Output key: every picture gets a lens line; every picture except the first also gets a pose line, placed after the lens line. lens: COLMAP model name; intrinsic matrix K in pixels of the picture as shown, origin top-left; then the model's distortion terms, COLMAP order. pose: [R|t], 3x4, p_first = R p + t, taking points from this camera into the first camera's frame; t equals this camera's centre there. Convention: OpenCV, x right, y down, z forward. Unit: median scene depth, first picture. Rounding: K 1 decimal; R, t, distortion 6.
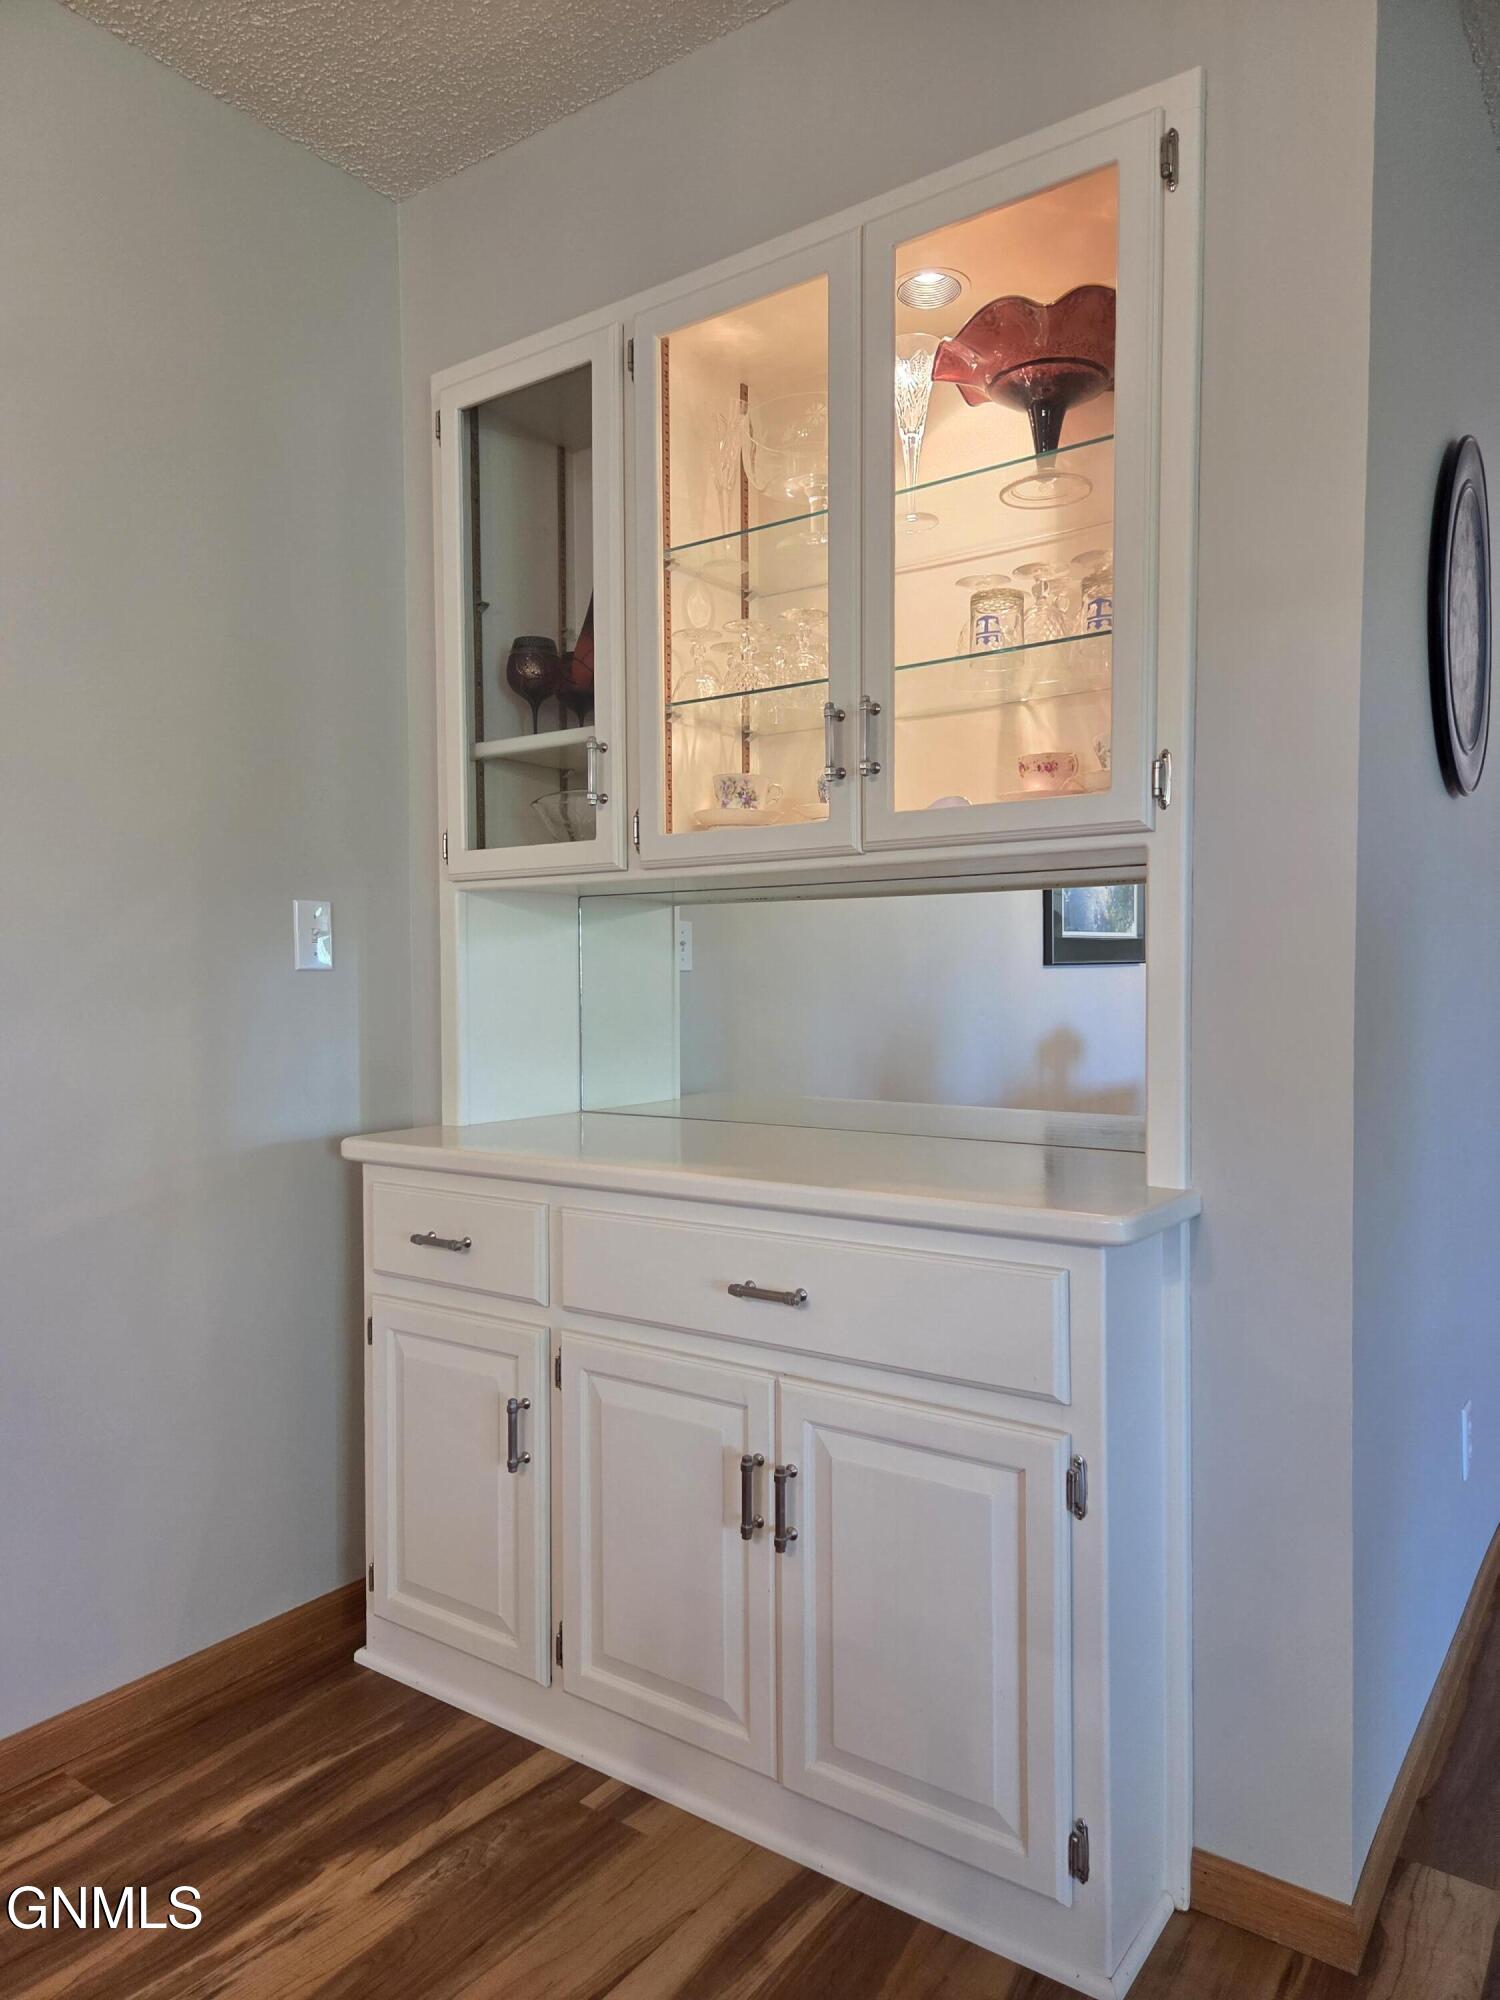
lens RADIAL K [[1038.4, 0, 788.5], [0, 1038.4, 1000.1], [0, 0, 1]] dist [0.023655, -0.000094]
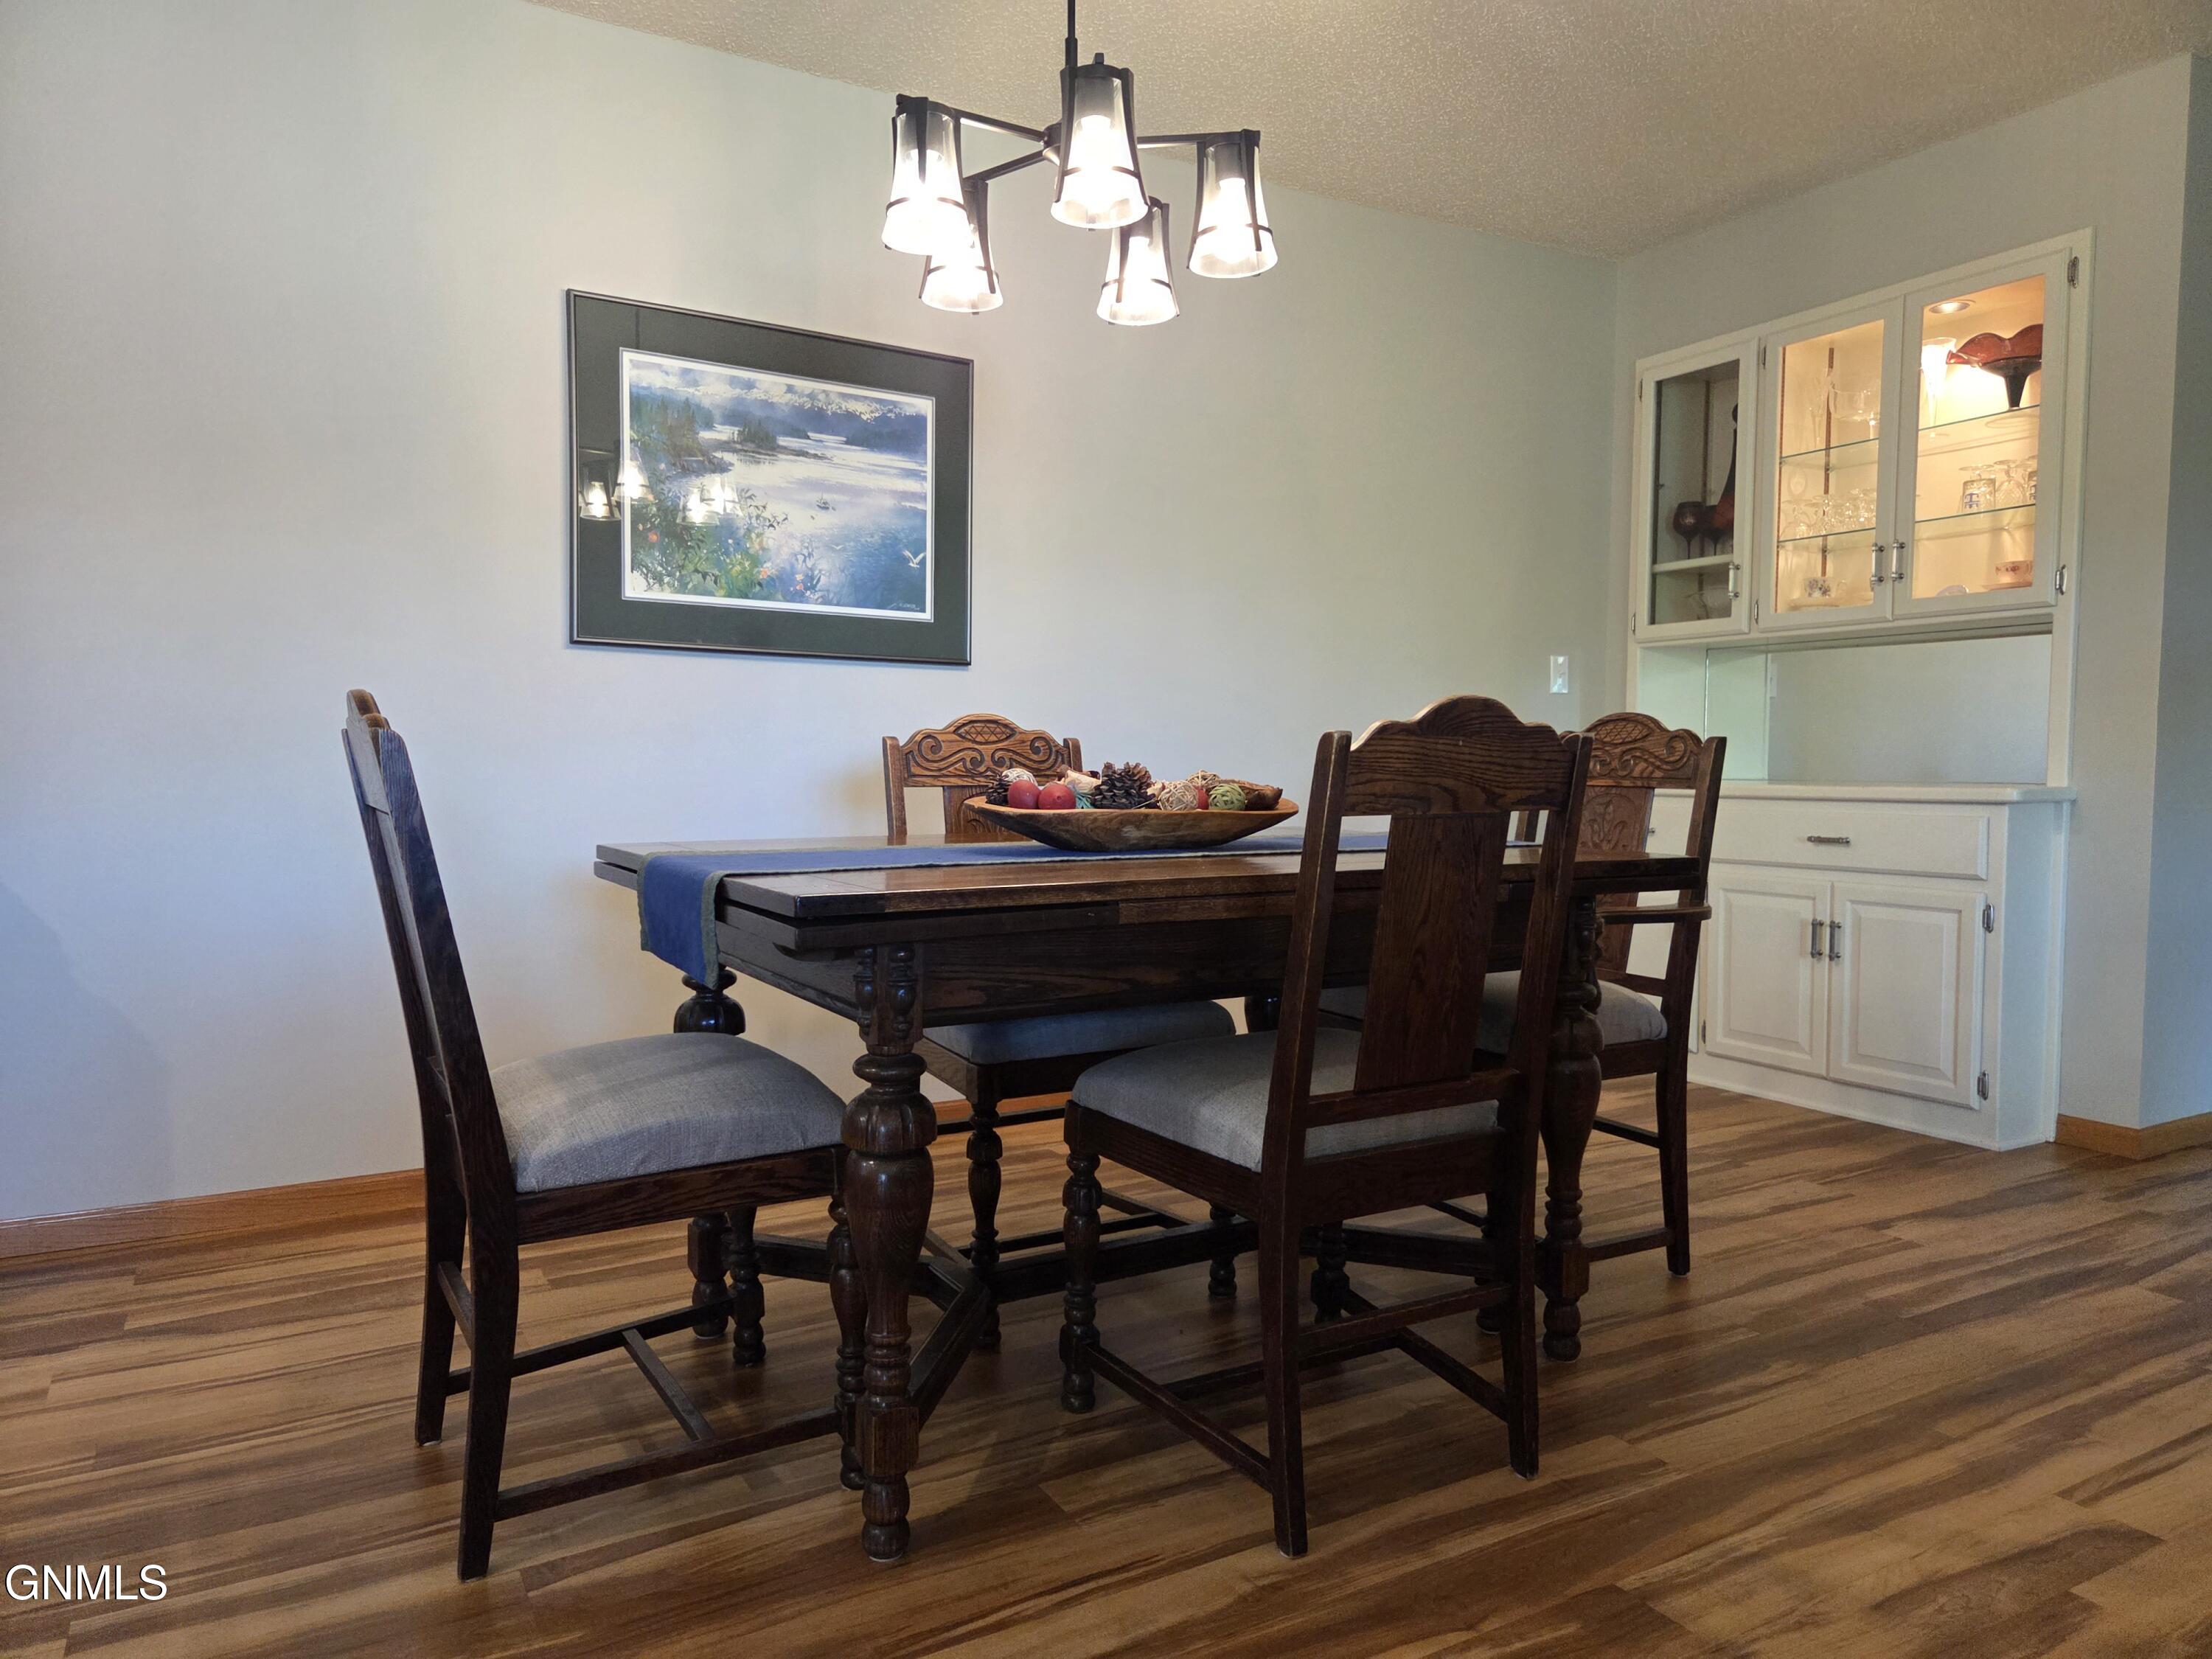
lens RADIAL K [[1462.2, 0, 1105.7], [0, 1462.2, 822.8], [0, 0, 1]] dist [0.038692, -0.036122]
pose [[0.888265, 0.029693, -0.458371, 0.037383], [-0.024429, 0.999550, 0.017411, 0.200938], [0.458682, -0.004268, 0.888590, -1.917003]]
